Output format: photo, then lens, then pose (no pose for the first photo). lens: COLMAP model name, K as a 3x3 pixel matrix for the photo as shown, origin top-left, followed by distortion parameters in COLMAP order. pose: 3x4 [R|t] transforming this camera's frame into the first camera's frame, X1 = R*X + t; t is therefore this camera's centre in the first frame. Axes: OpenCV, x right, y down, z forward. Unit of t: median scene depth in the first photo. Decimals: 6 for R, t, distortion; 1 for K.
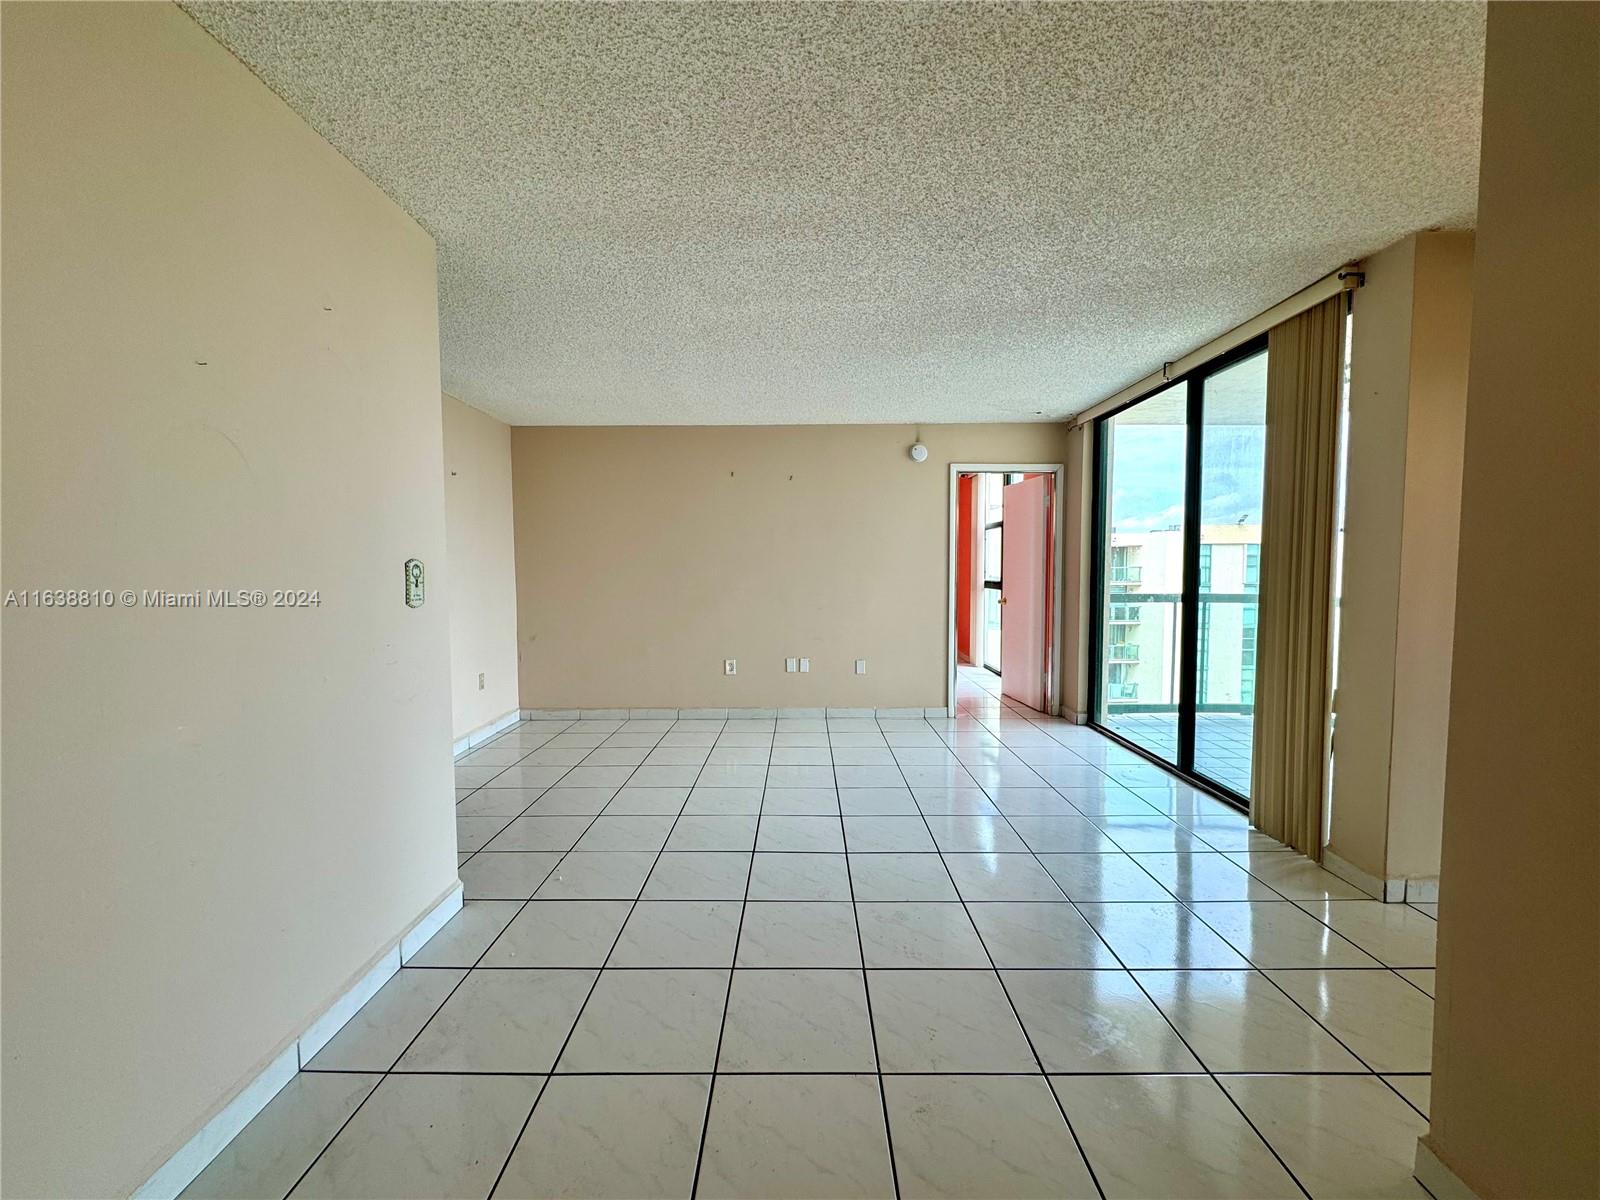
lens RADIAL K [[636.8, 0, 800.6], [0, 636.8, 596.6], [0, 0, 1]] dist [-0.003073, -0.000102]
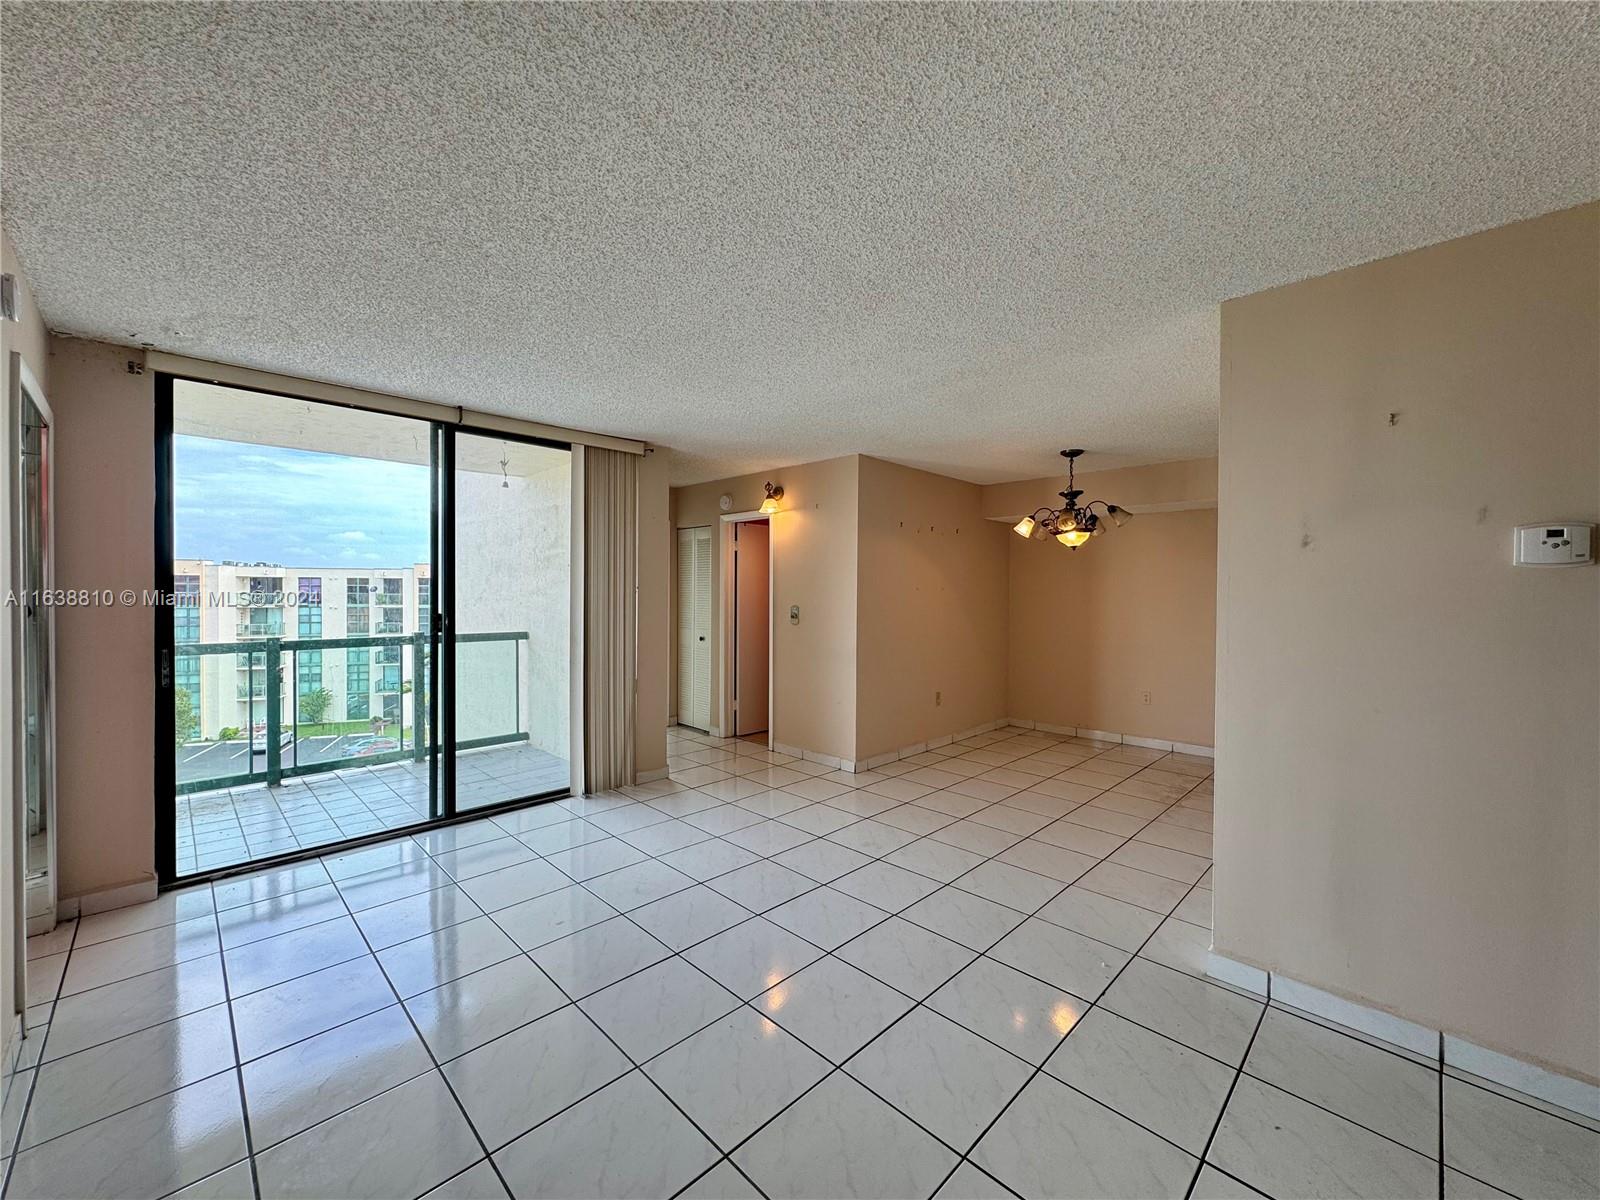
lens RADIAL K [[636.8, 0, 800.6], [0, 636.8, 596.6], [0, 0, 1]] dist [-0.003073, -0.000102]
pose [[-0.717619, -0.001612, 0.696434, -0.489036], [0.034060, 0.998719, 0.037407, -0.091570], [-0.695603, 0.050565, -0.716645, 1.353053]]
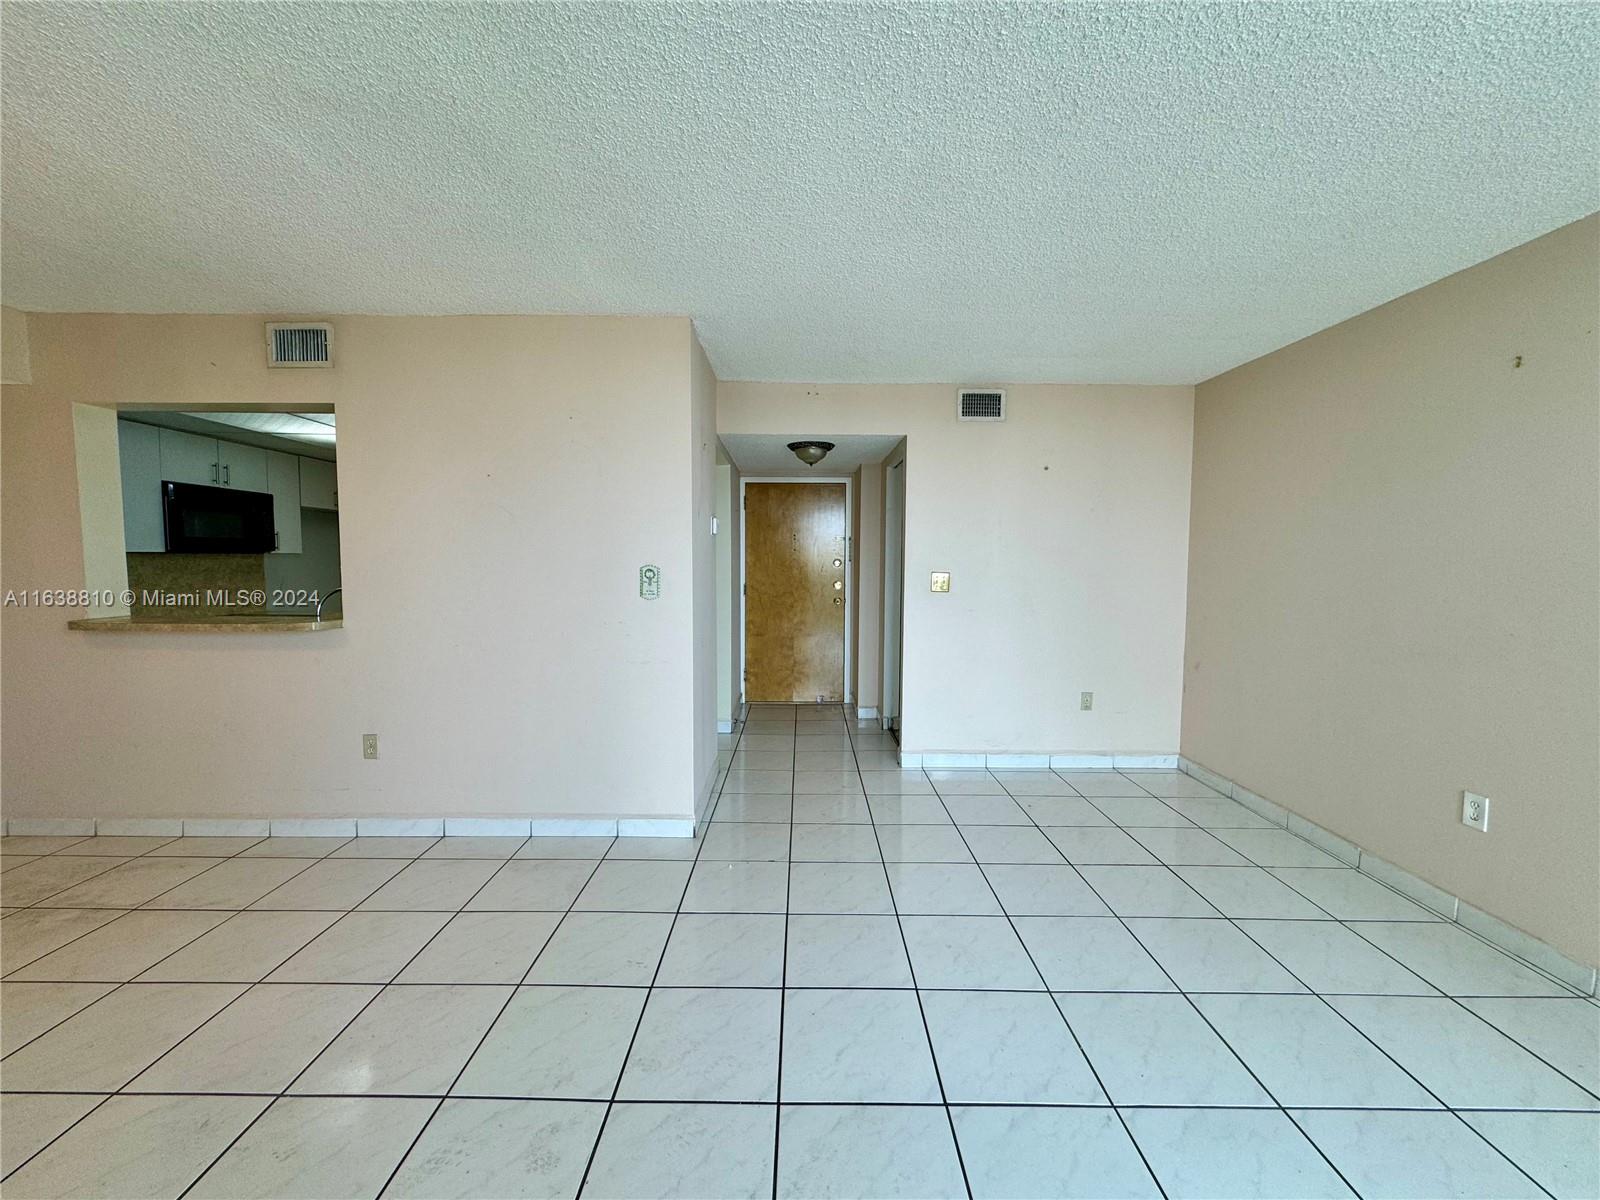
lens RADIAL K [[636.8, 0, 800.6], [0, 636.8, 596.6], [0, 0, 1]] dist [-0.003073, -0.000102]
pose [[0.016822, 0.067312, -0.997590, 0.459844], [-0.058778, 0.996072, 0.066219, -0.058815], [0.998129, 0.057522, 0.020713, 0.752211]]
